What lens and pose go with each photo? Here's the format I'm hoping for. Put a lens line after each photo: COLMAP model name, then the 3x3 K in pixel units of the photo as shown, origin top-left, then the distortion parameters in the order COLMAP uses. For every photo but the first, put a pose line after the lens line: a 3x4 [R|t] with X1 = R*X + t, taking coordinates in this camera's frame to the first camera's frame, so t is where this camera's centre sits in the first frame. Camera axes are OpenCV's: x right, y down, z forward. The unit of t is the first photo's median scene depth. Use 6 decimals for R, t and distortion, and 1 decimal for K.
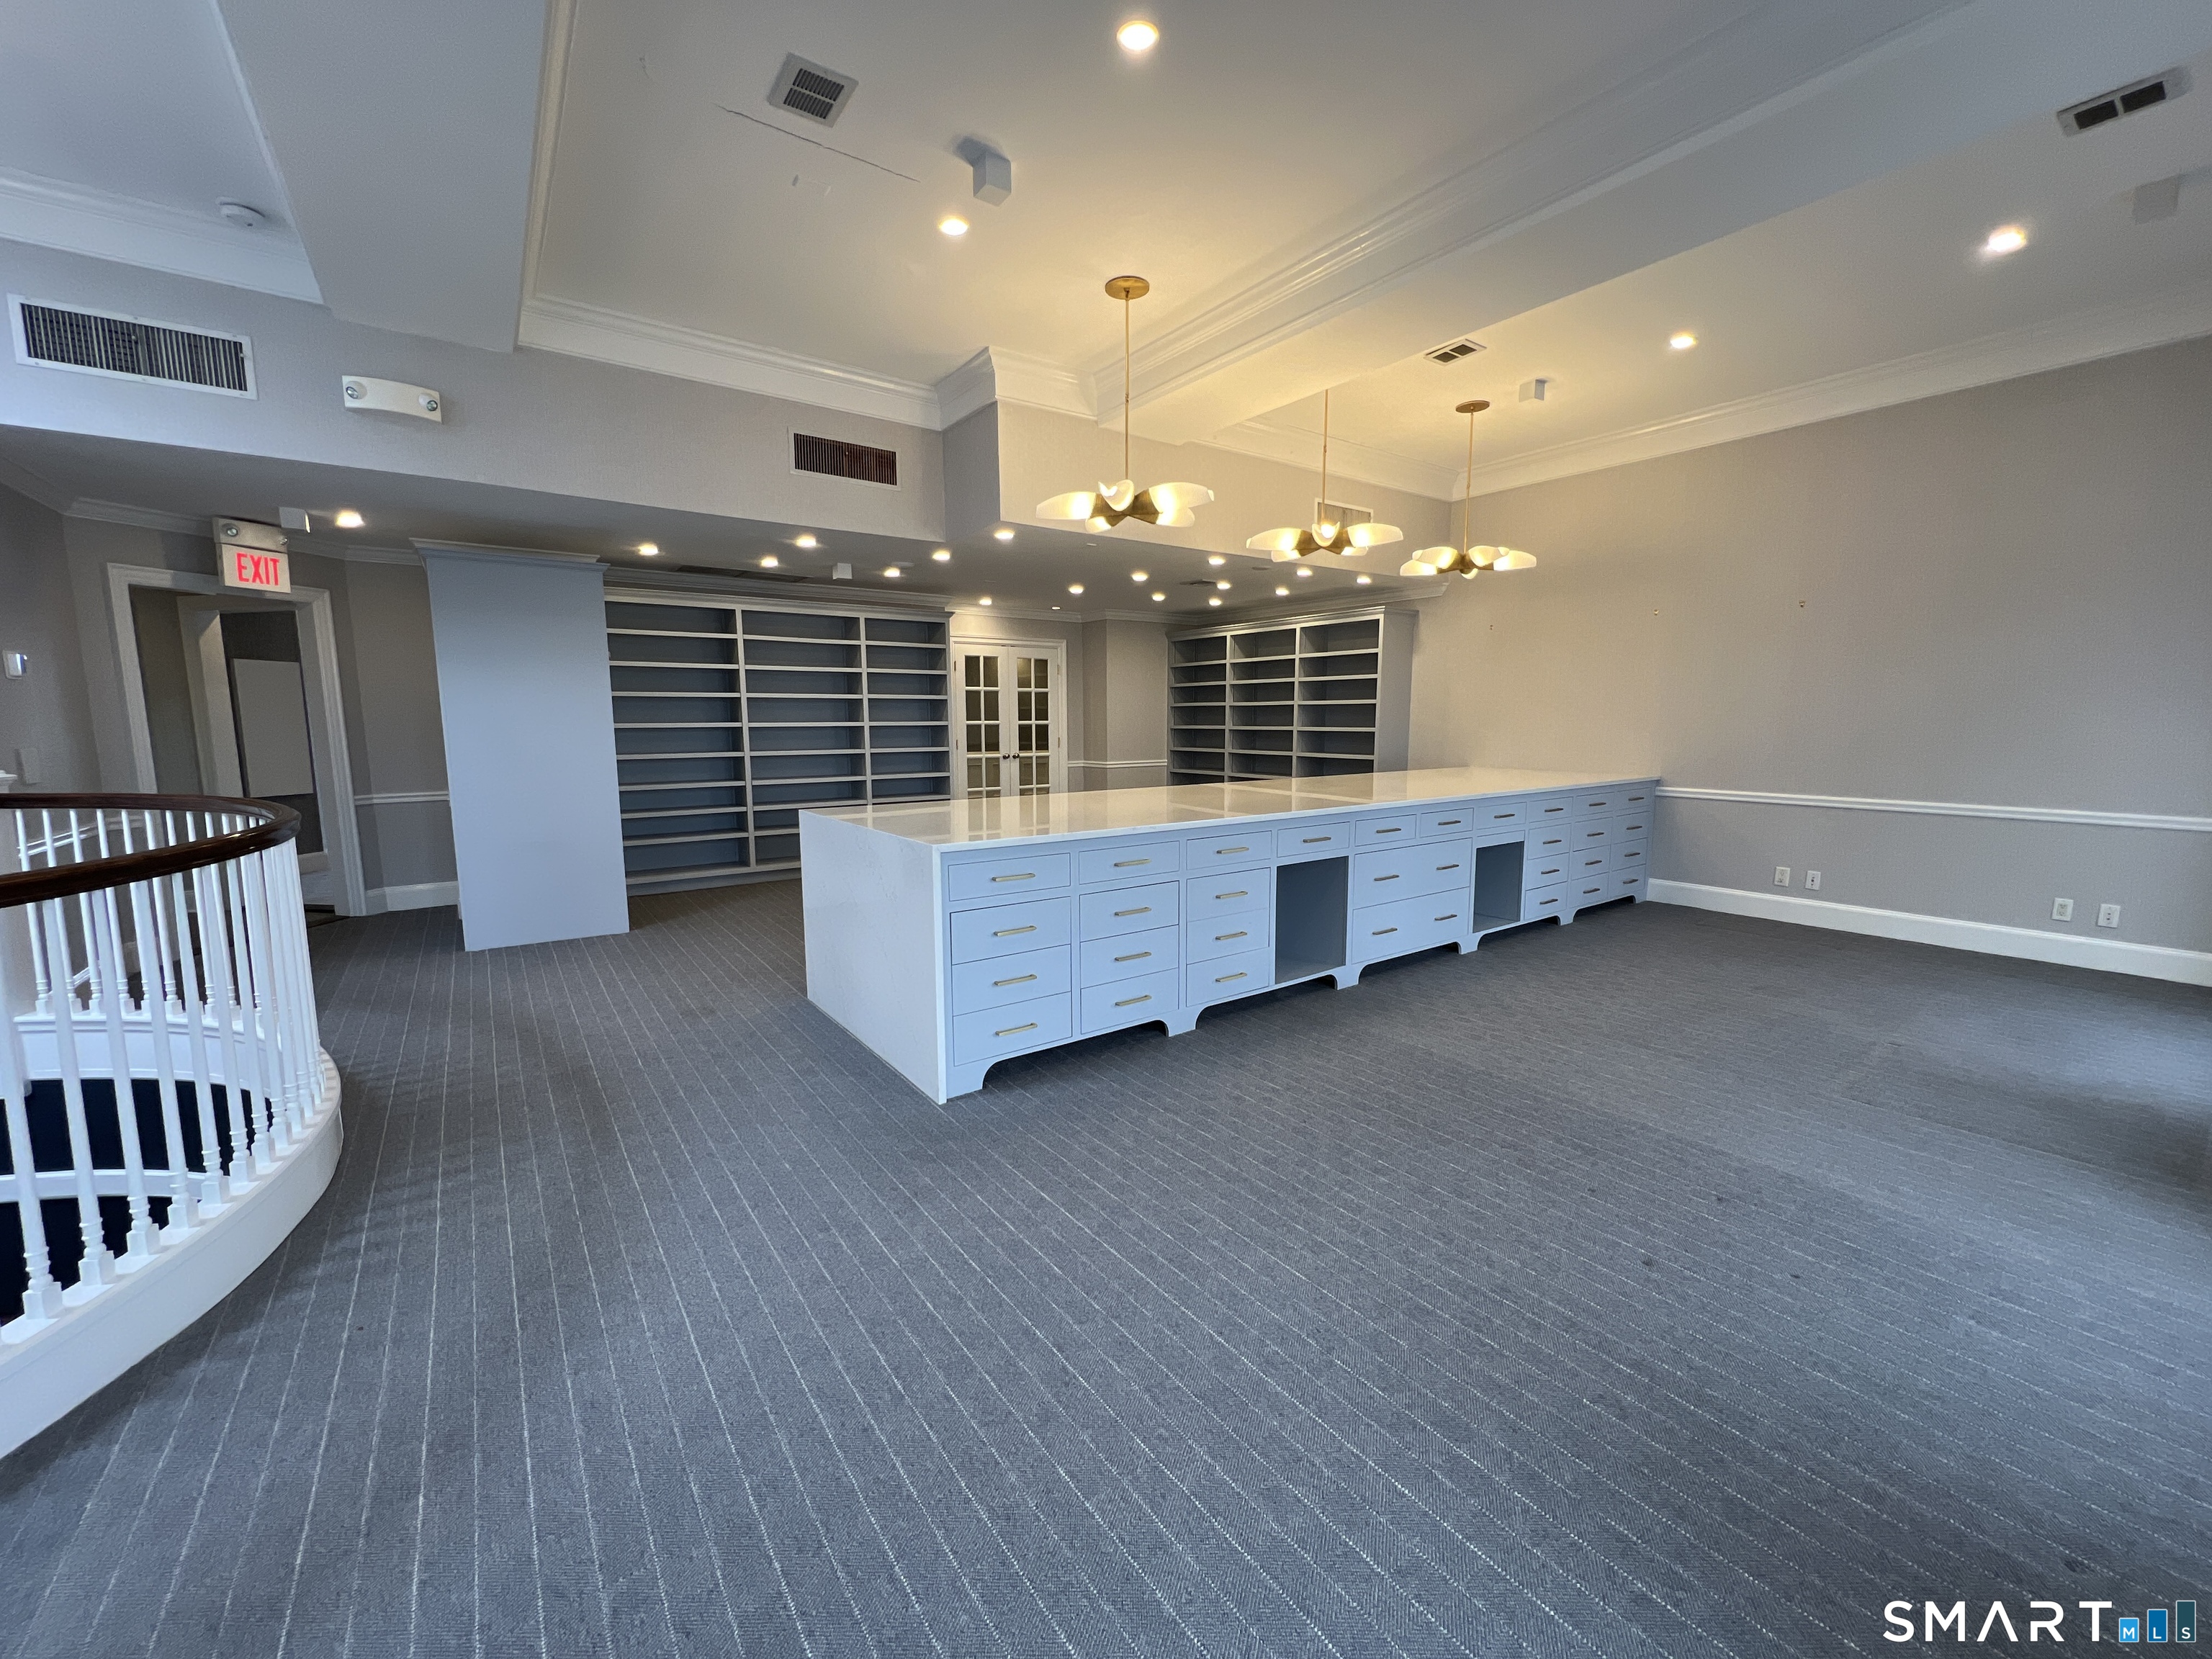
lens RADIAL K [[880.8, 0, 1108.3], [0, 880.8, 832.6], [0, 0, 1]] dist [-0.000452, -0.000048]
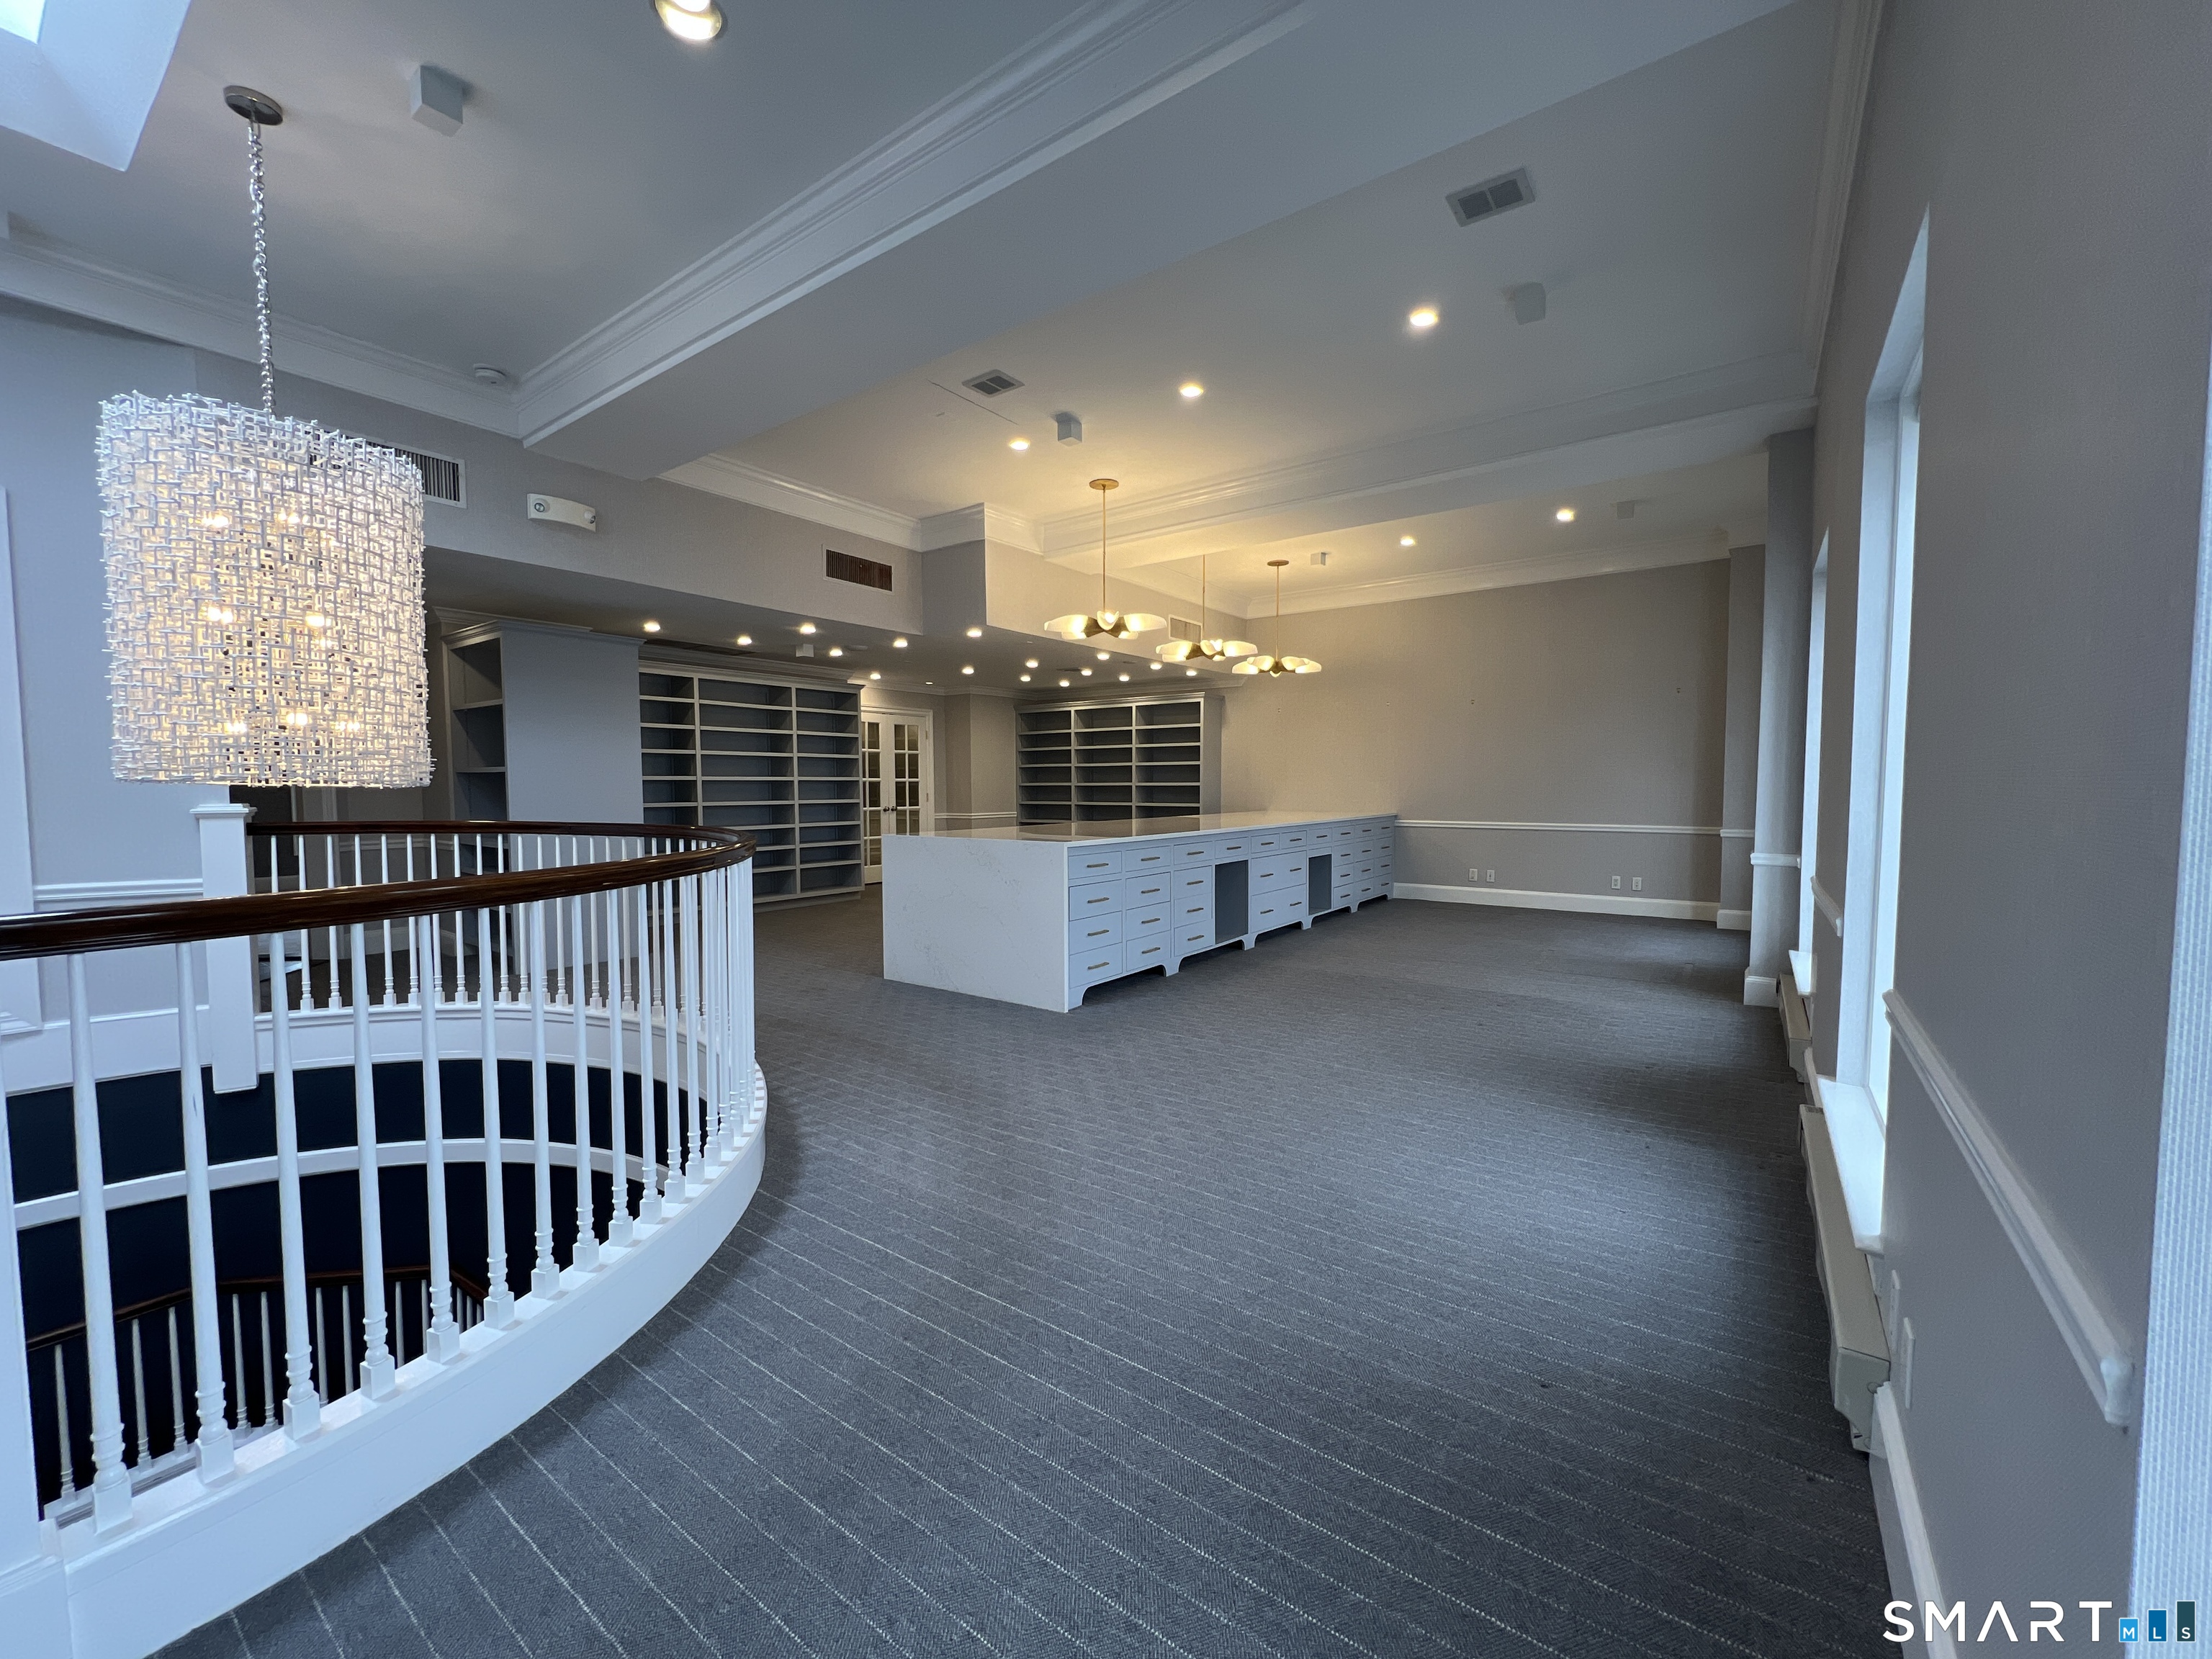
lens RADIAL K [[880.8, 0, 1107.7], [0, 880.8, 834.5], [0, 0, 1]] dist [-0.000452, -0.000048]
pose [[0.950353, -0.017965, 0.310654, -0.346067], [0.041258, 0.996793, -0.068574, 0.062635], [-0.308426, 0.077987, 0.948046, -0.293309]]
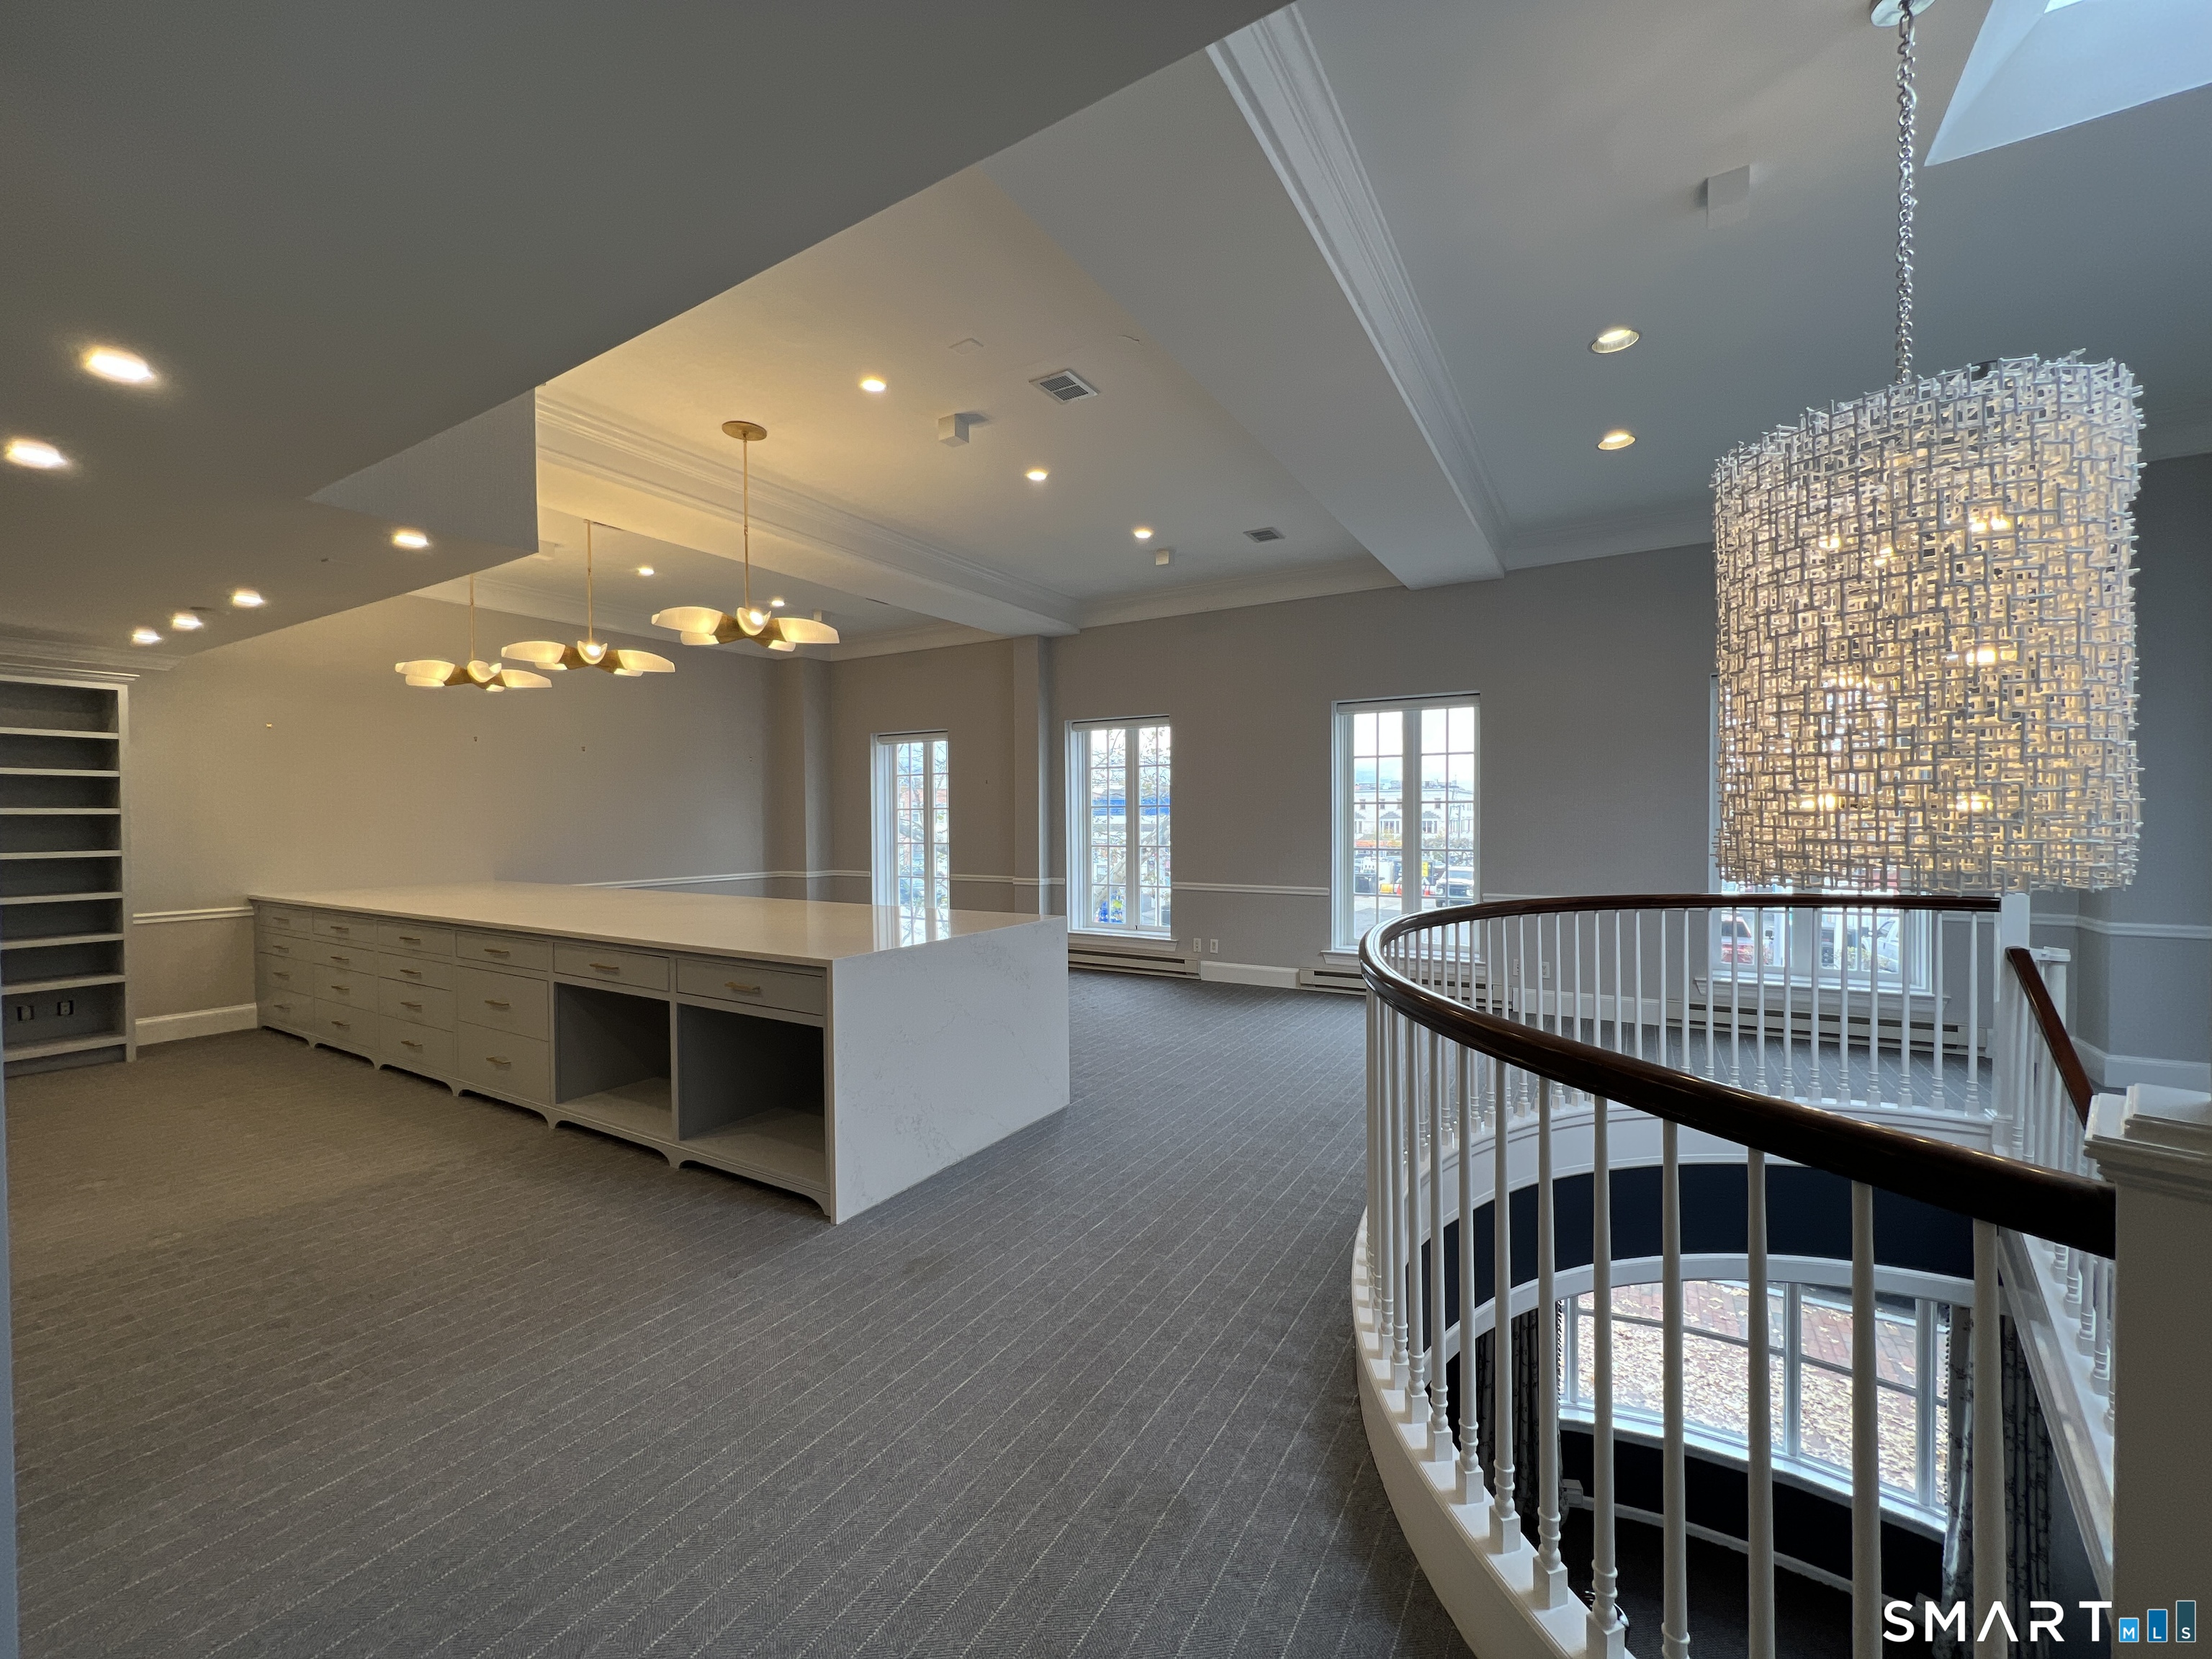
lens RADIAL K [[880.8, 0, 1107.6], [0, 880.8, 833.9], [0, 0, 1]] dist [-0.000452, -0.000048]
pose [[-0.396357, -0.011889, 0.918019, -0.870602], [0.127354, 0.989537, 0.067801, -0.117184], [-0.909221, 0.143787, -0.390696, 0.834142]]
